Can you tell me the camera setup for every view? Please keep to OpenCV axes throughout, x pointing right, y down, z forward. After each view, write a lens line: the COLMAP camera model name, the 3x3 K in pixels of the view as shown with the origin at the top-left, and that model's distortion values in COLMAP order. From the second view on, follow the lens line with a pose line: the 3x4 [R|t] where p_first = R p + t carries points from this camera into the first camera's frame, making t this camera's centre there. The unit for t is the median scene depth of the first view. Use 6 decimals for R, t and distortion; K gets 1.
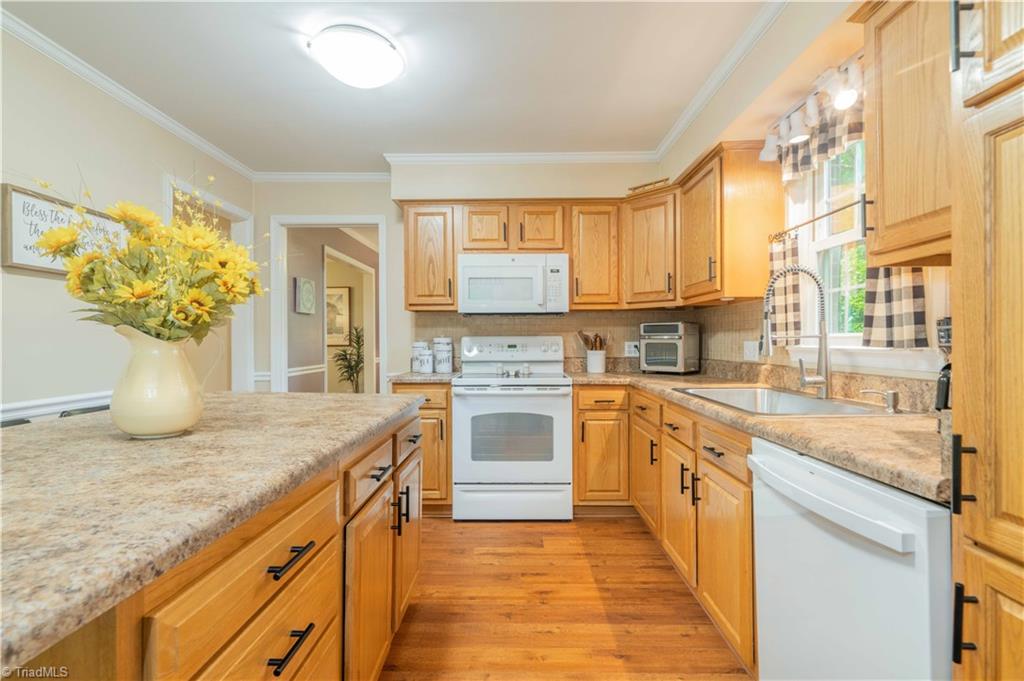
lens RADIAL K [[471.5, 0, 518.7], [0, 471.5, 337.9], [0, 0, 1]] dist [-0.004853, 0.002165]
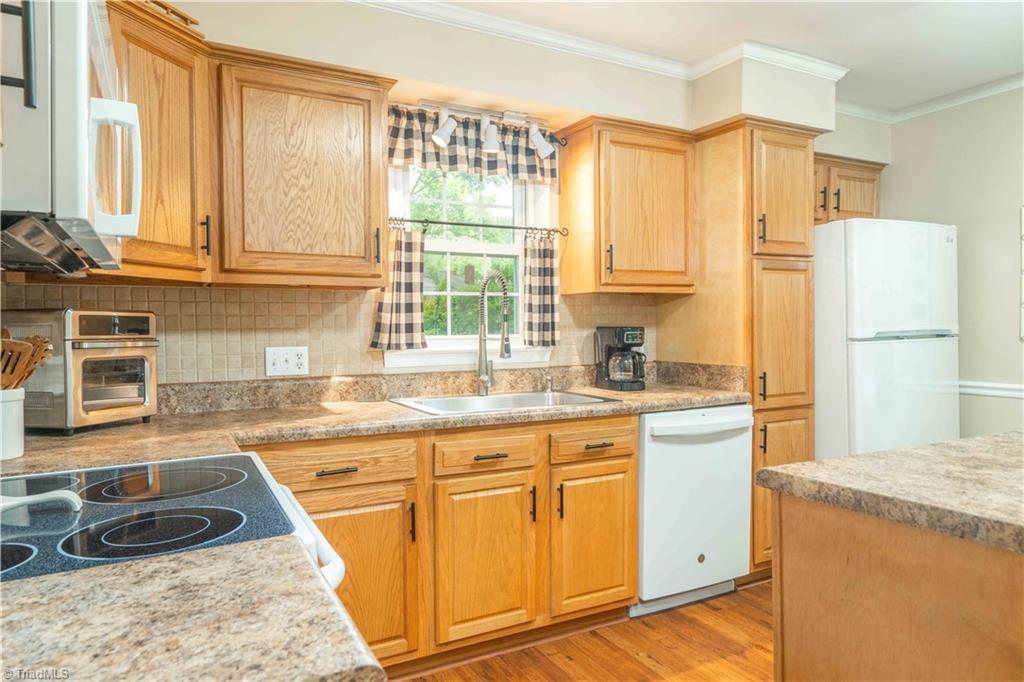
lens RADIAL K [[655.8, 0, 516.2], [0, 655.8, 338.0], [0, 0, 1]] dist [0.003561, 0.003759]
pose [[-0.475089, -0.008624, 0.879895, -0.640900], [0.005751, 0.999900, 0.012905, -0.021226], [-0.879919, 0.011191, -0.474992, 1.471897]]
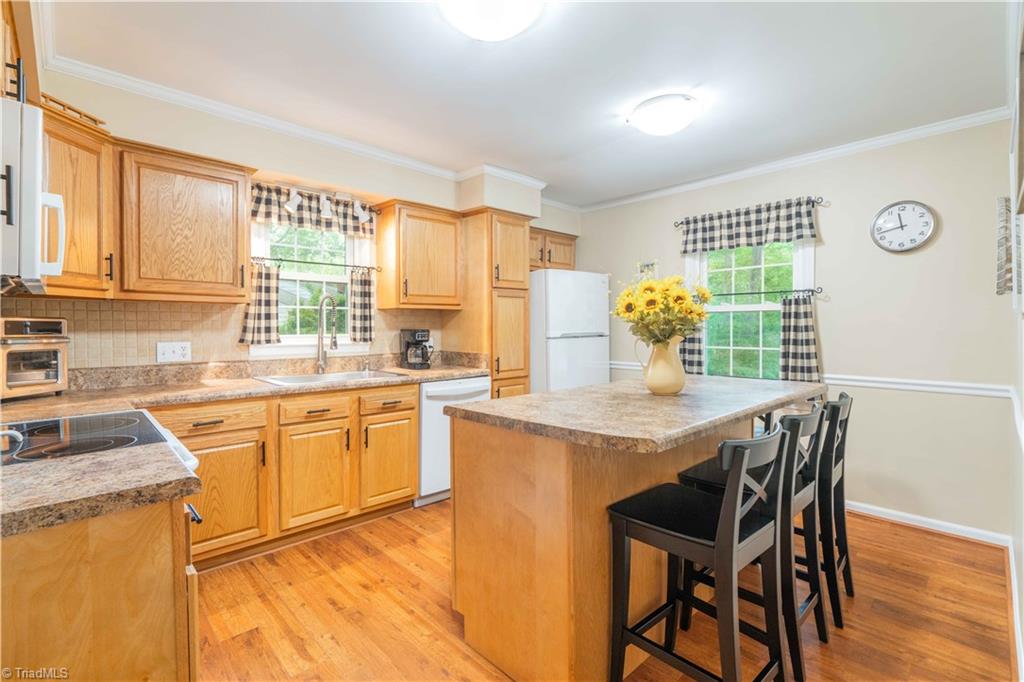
lens RADIAL K [[471.5, 0, 511.2], [0, 471.5, 331.8], [0, 0, 1]] dist [-0.004853, 0.002165]
pose [[-0.693515, -0.007886, 0.720399, -0.919359], [-0.002869, 0.999962, 0.008184, -0.033045], [-0.720436, 0.003609, -0.693512, 1.493878]]
